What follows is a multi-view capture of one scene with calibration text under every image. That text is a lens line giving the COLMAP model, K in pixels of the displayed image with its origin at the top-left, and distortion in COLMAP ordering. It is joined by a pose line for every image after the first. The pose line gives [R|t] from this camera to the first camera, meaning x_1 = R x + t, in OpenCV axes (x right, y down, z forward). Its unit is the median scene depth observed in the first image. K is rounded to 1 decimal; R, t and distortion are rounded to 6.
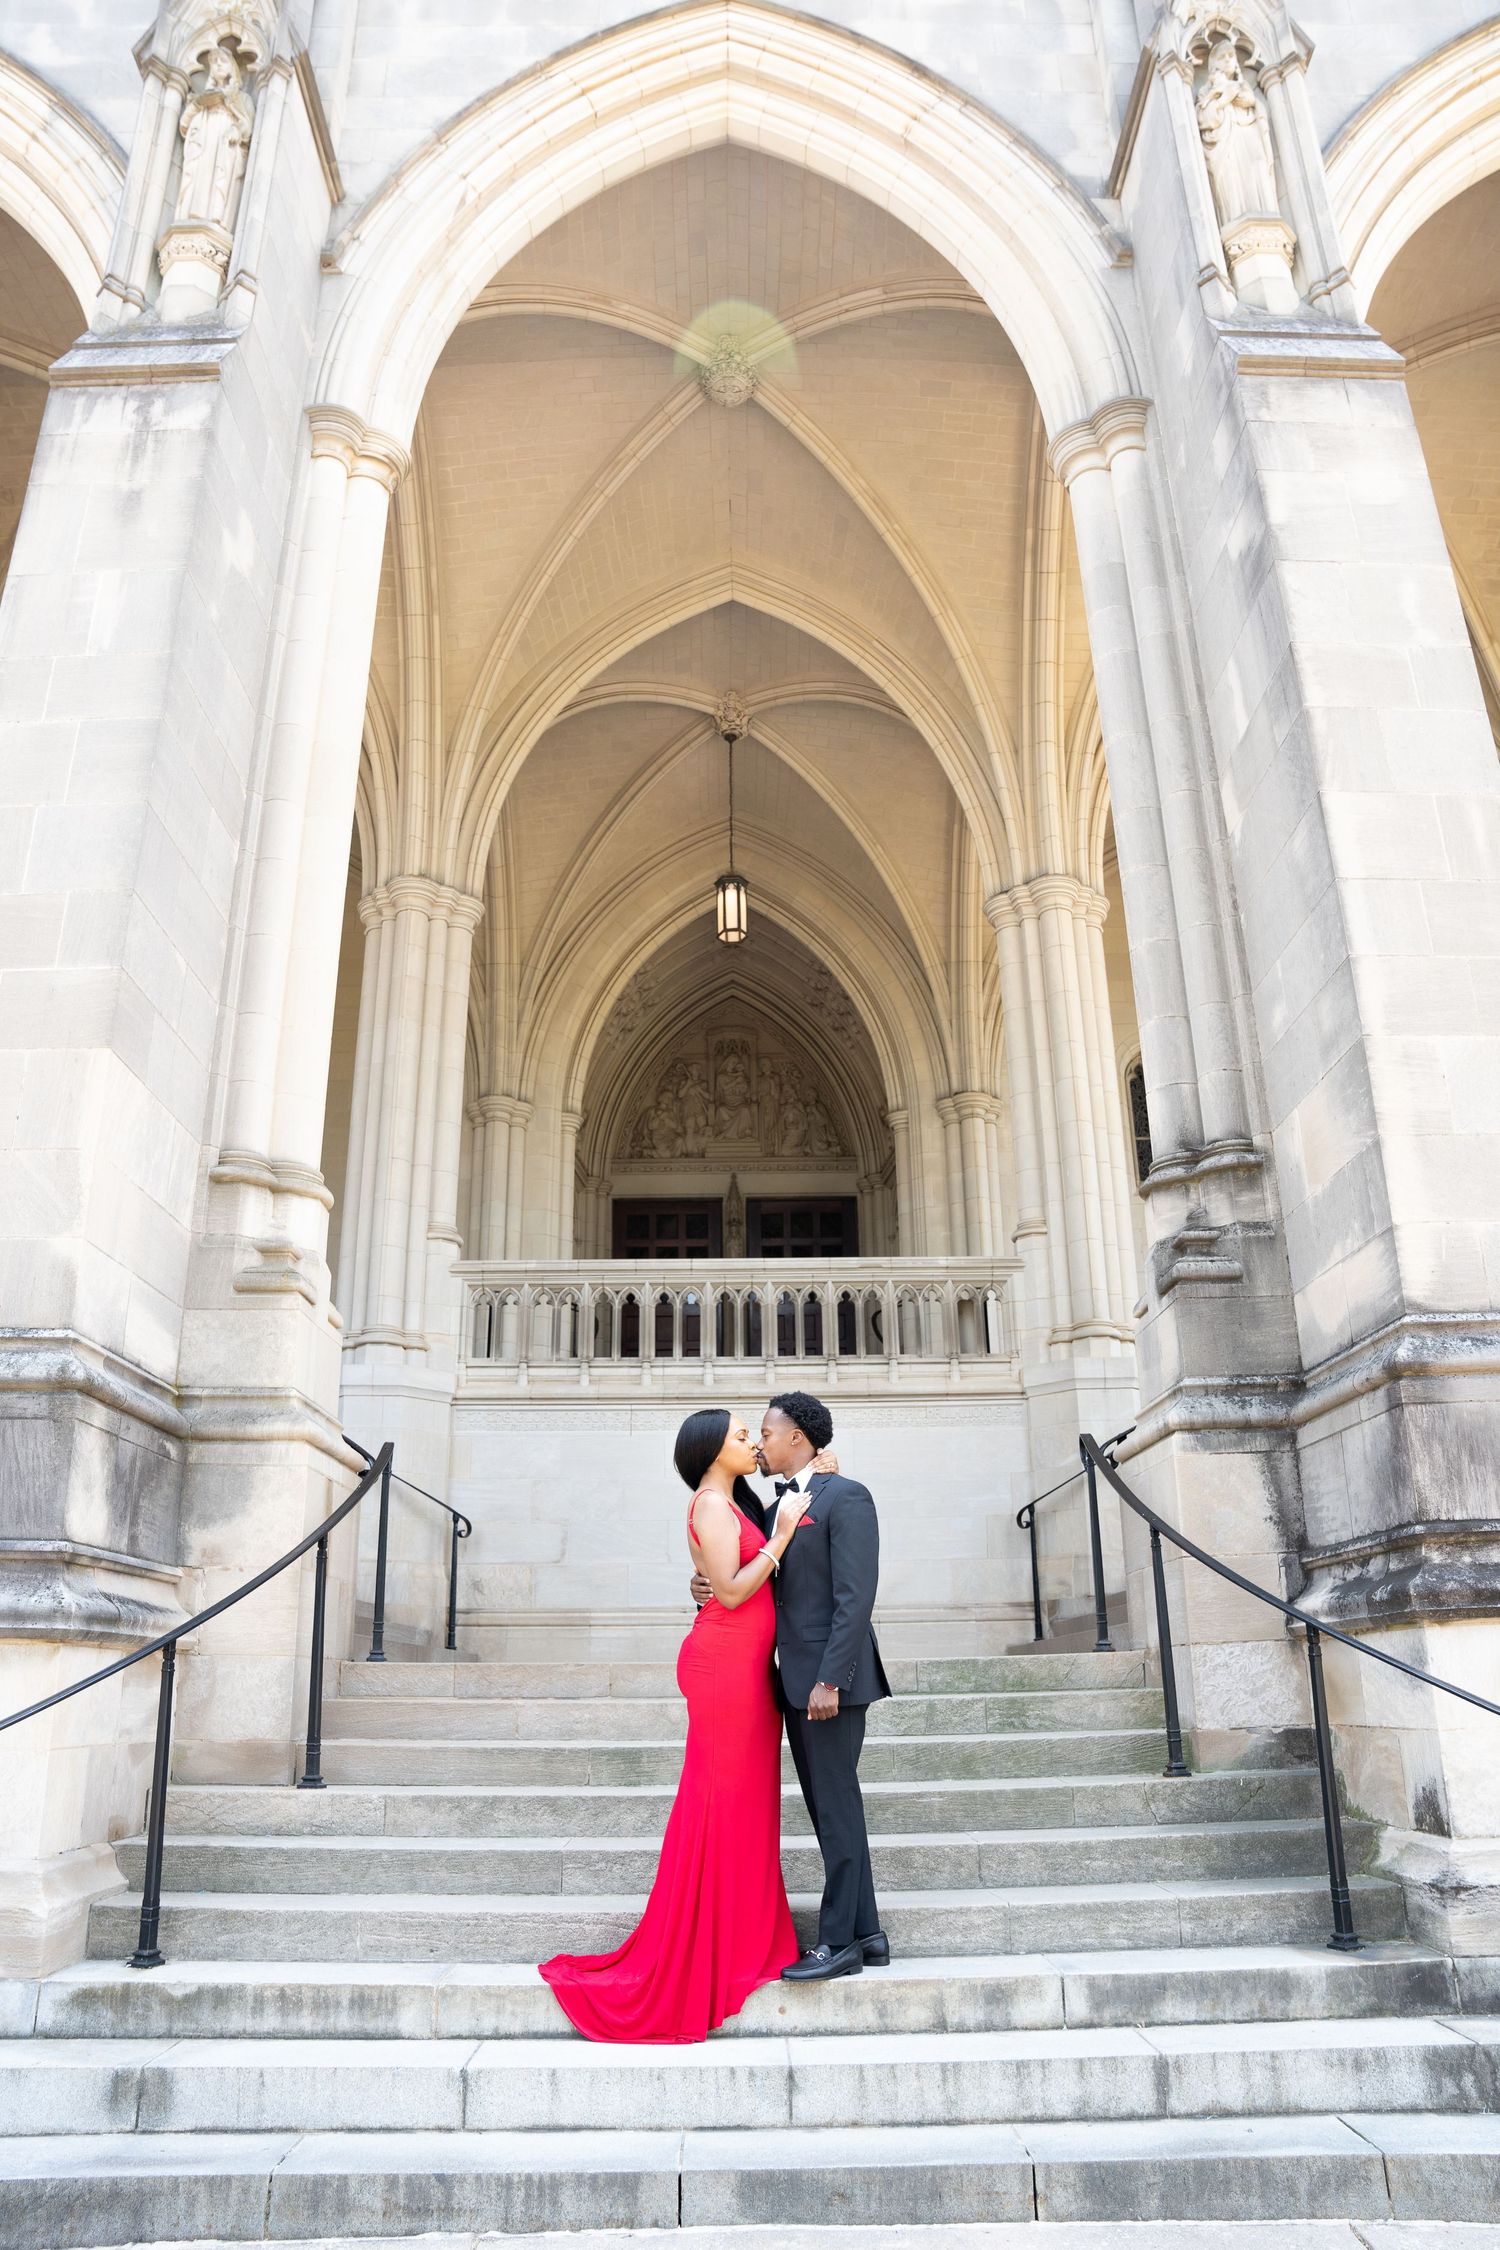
lens RADIAL K [[1582.4, 0, 750.0], [0, 1582.4, 1125.0], [0, 0, 1]] dist [0.000558, 0.000025]
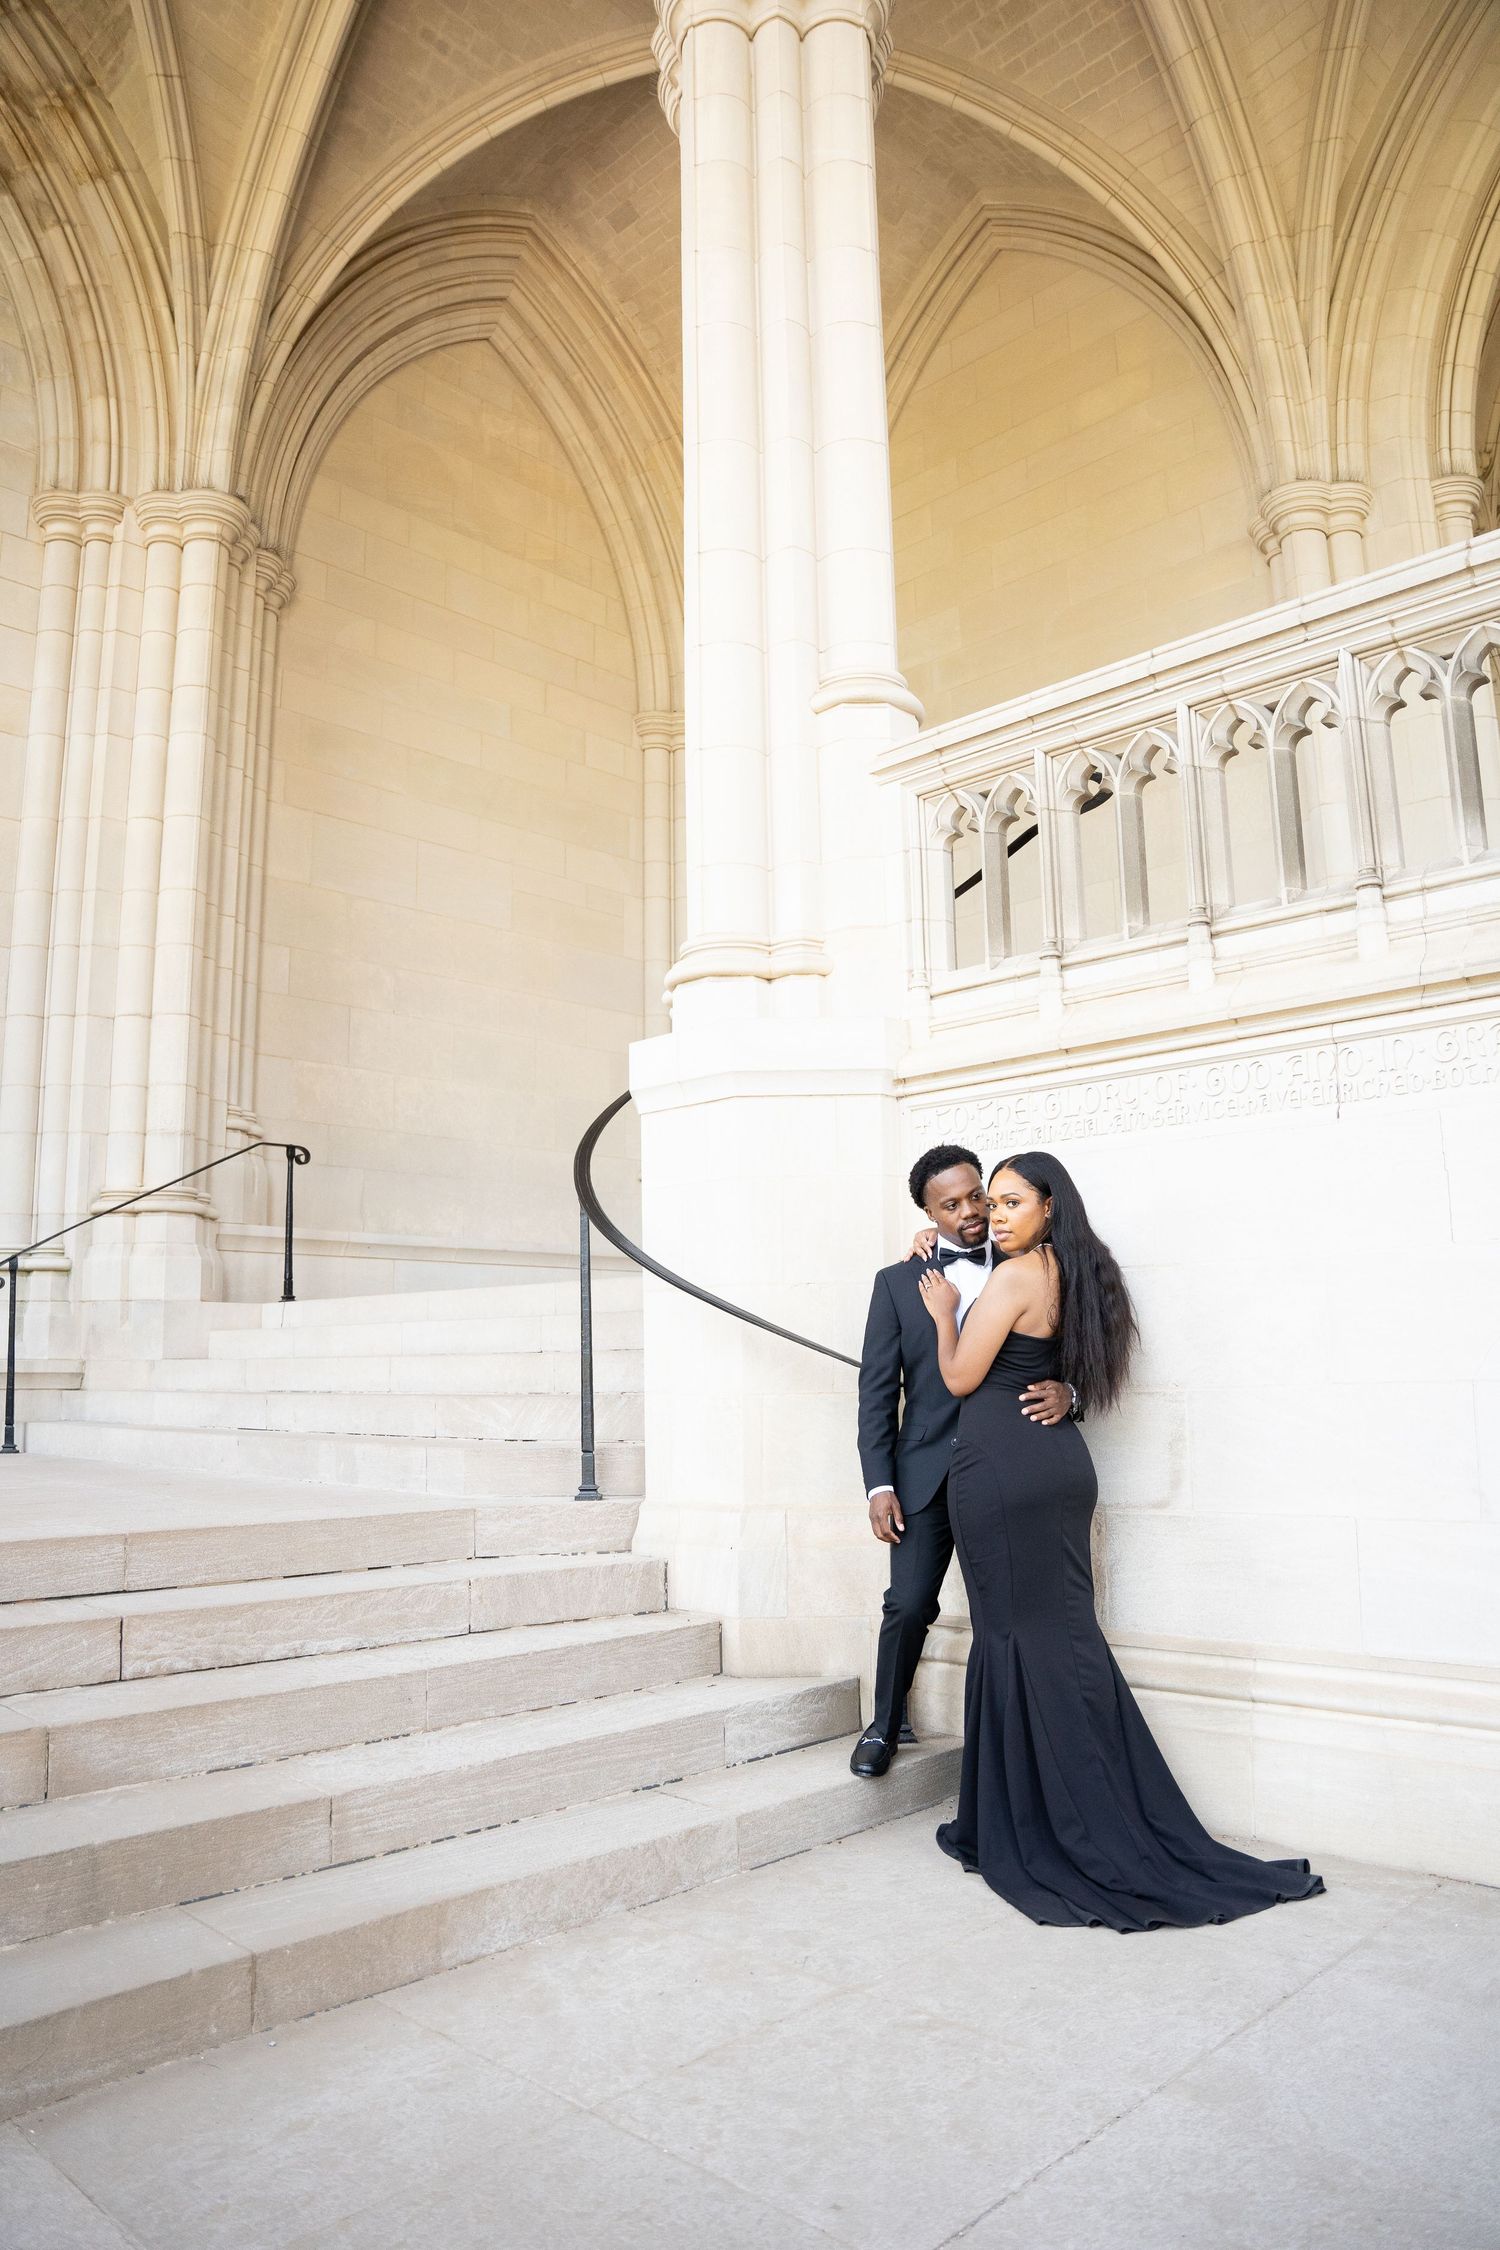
lens RADIAL K [[1505.5, 0, 750.0], [0, 1505.5, 1125.0], [0, 0, 1]] dist [-0.058638, 0.001690]
pose [[0.721222, -0.110793, -0.683786, 0.029271], [0.257238, 0.959376, 0.115874, 0.084046], [0.643170, -0.259467, 0.720423, 0.450018]]
